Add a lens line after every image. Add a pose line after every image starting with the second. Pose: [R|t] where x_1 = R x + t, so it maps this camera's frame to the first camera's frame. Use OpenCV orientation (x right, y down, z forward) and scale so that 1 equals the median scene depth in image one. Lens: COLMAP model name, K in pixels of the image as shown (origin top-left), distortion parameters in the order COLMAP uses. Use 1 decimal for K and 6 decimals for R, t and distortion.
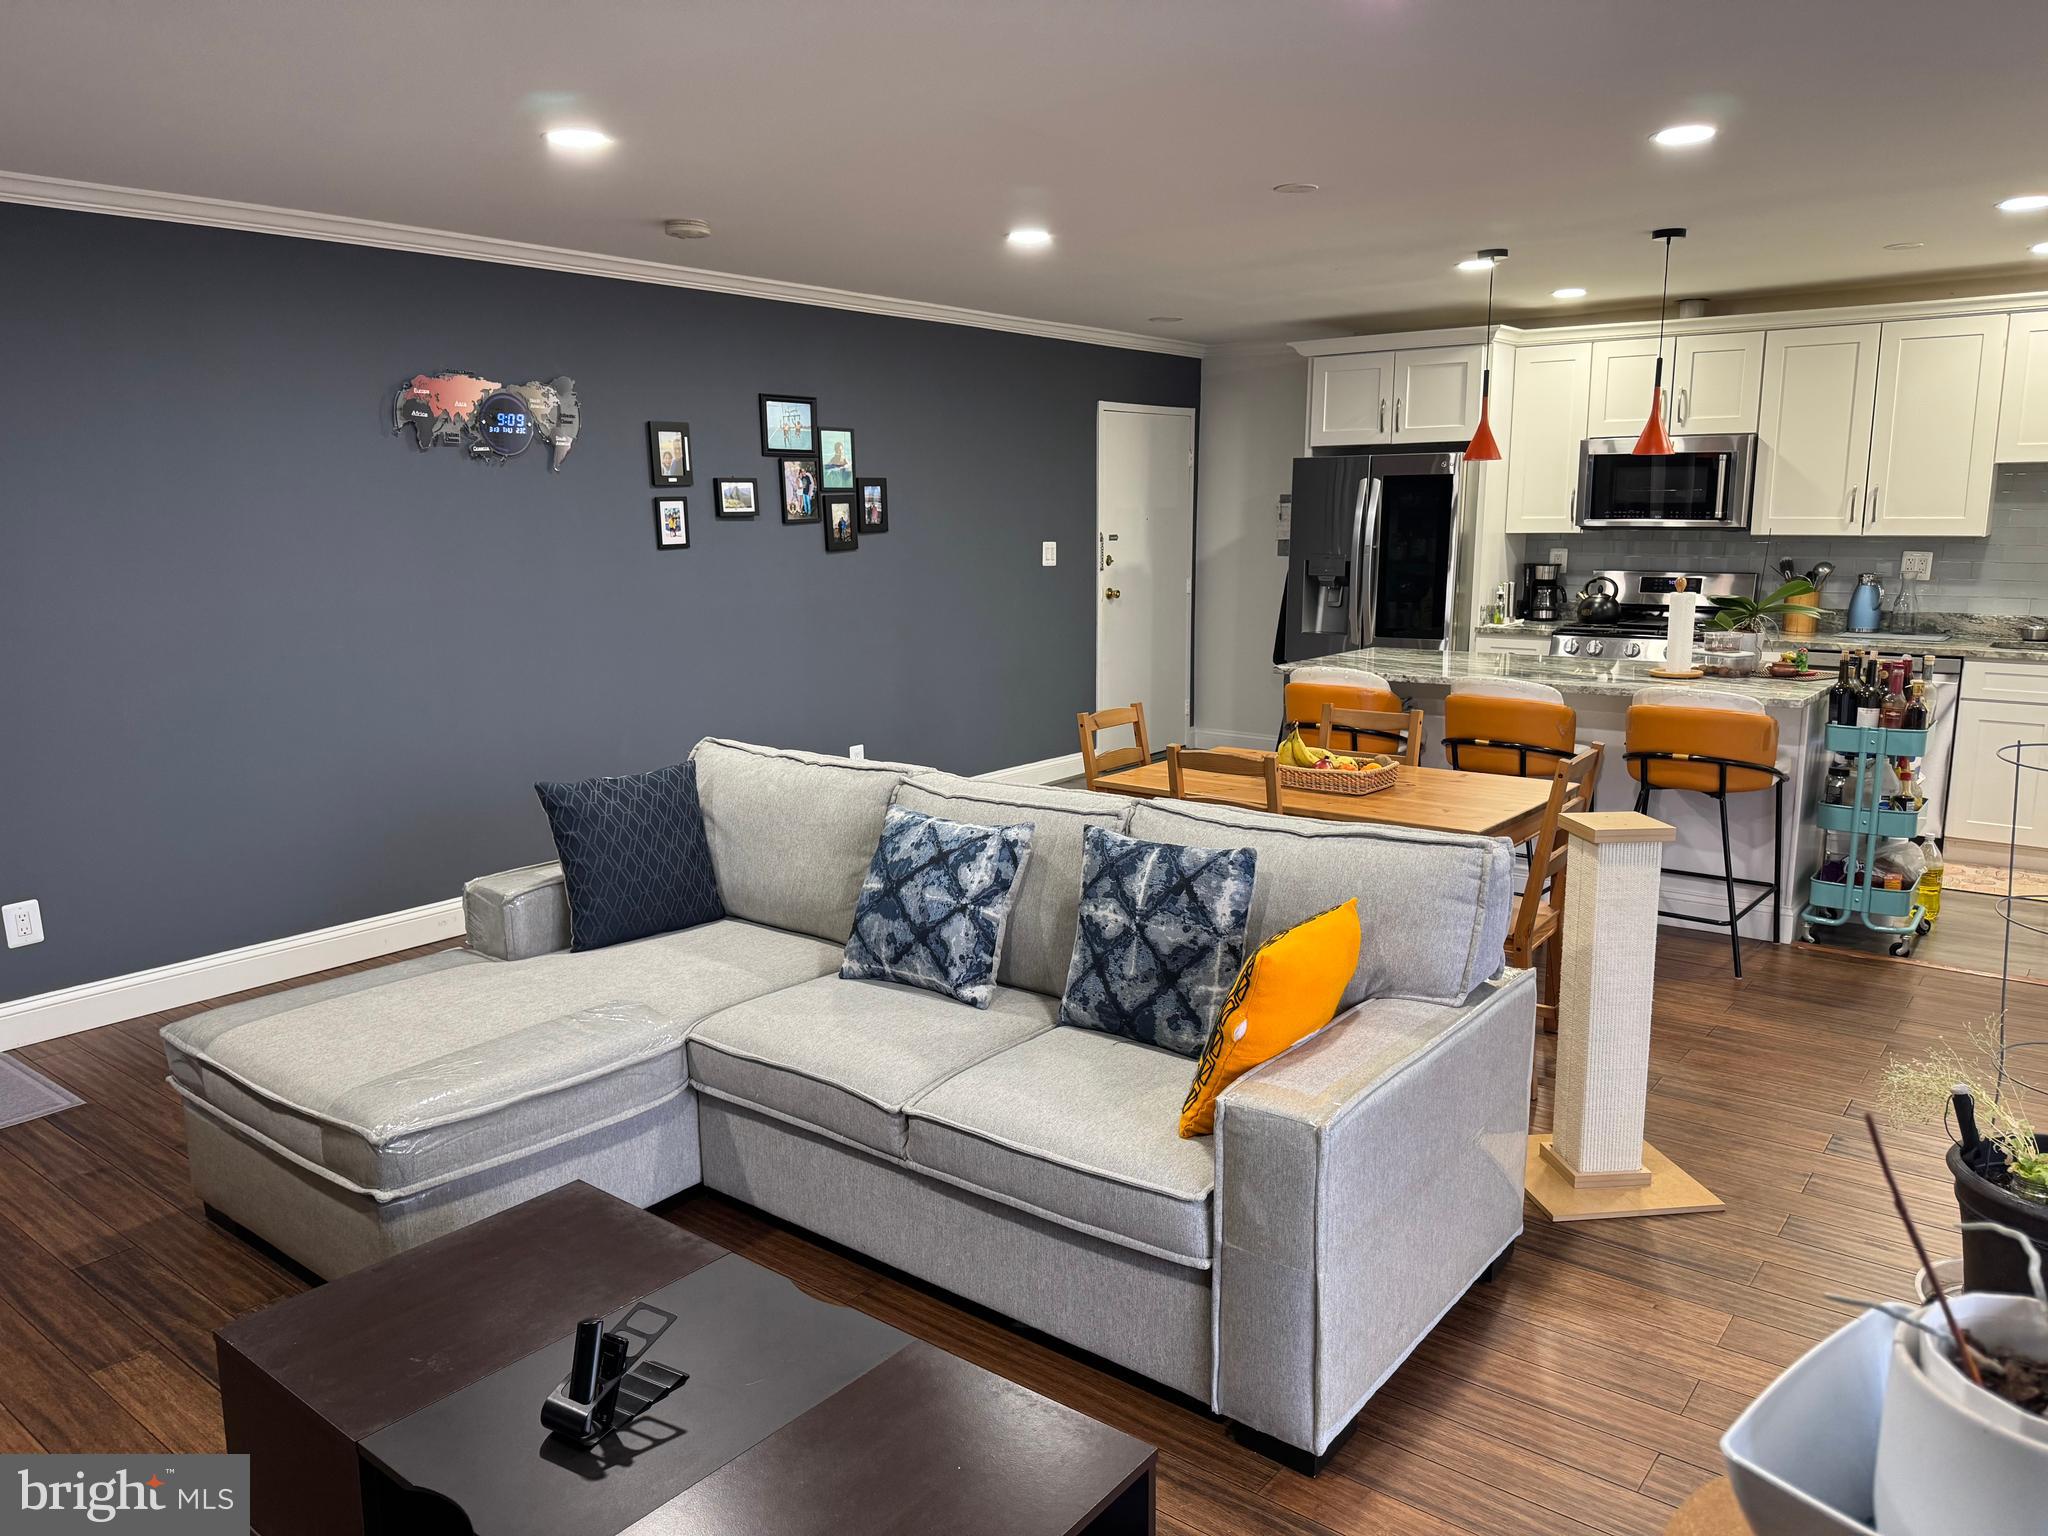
lens RADIAL K [[1446.1, 0, 1020.2], [0, 1446.1, 778.3], [0, 0, 1]] dist [0.052448, -0.083245]
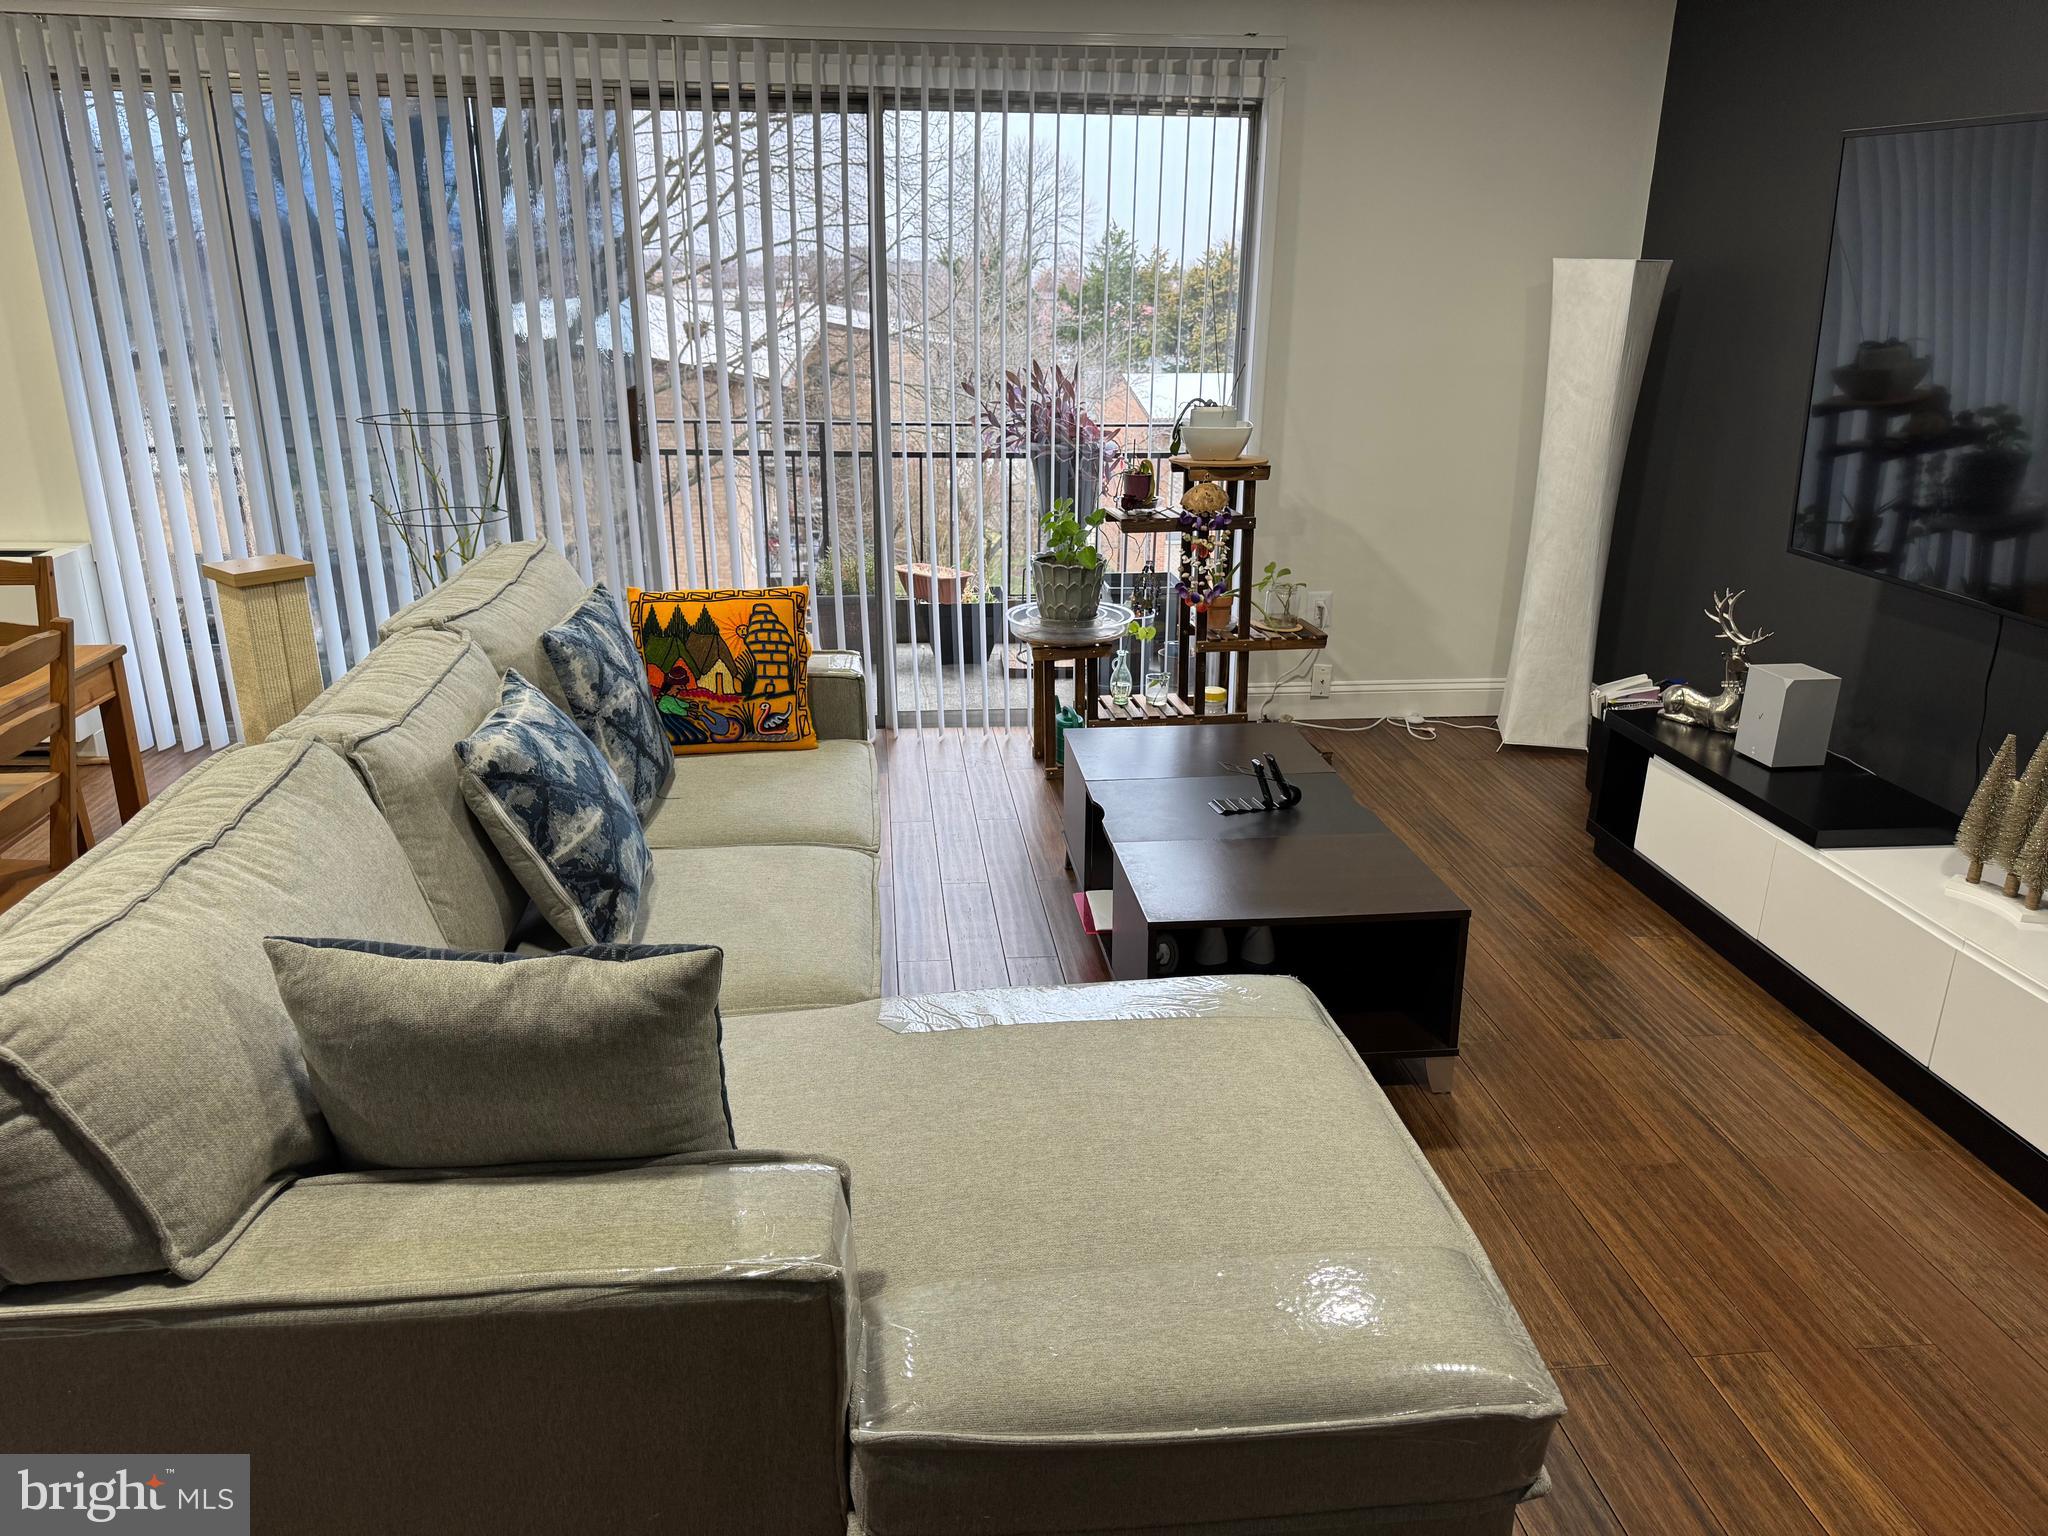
lens RADIAL K [[1435.1, 0, 1011.9], [0, 1435.1, 766.9], [0, 0, 1]] dist [0.117433, -0.179476]
pose [[-0.693620, -0.224483, 0.684470, -0.372504], [0.132558, 0.894198, 0.427596, -0.113378], [-0.708040, 0.387321, -0.590477, 0.670965]]
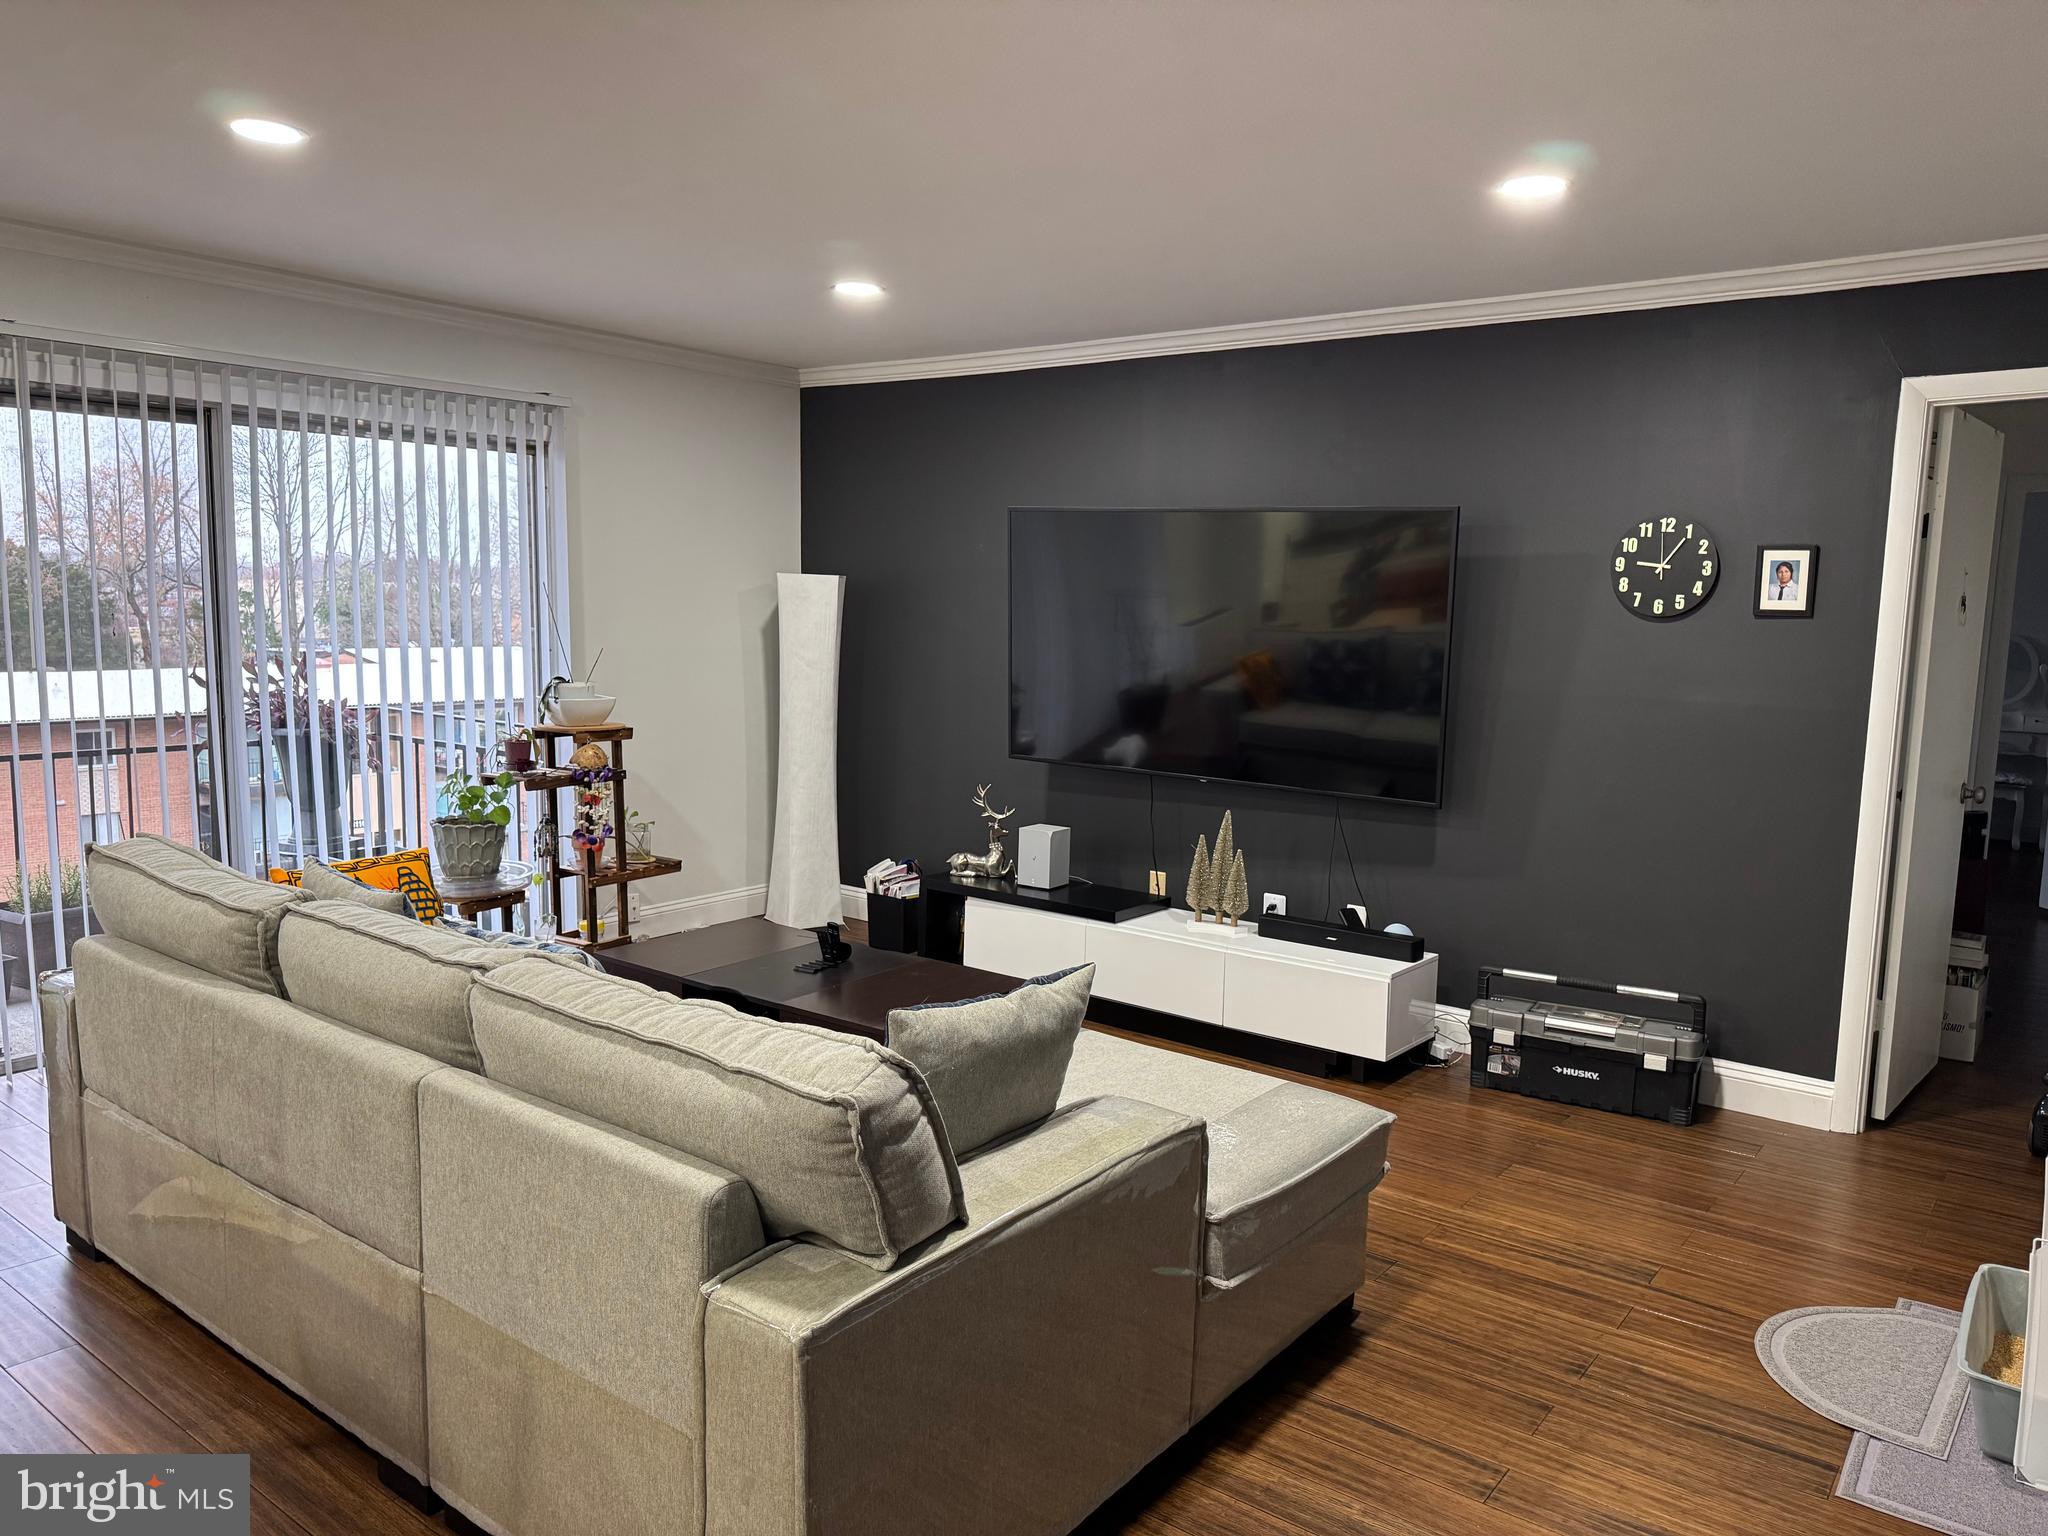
lens RADIAL K [[1439.3, 0, 1033.1], [0, 1439.3, 774.0], [0, 0, 1]] dist [0.006862, -0.003521]
pose [[-0.999754, -0.009026, -0.020241, -0.168708], [-0.014755, 0.952540, 0.304055, -0.163311], [0.016536, 0.304279, -0.952440, 0.931807]]
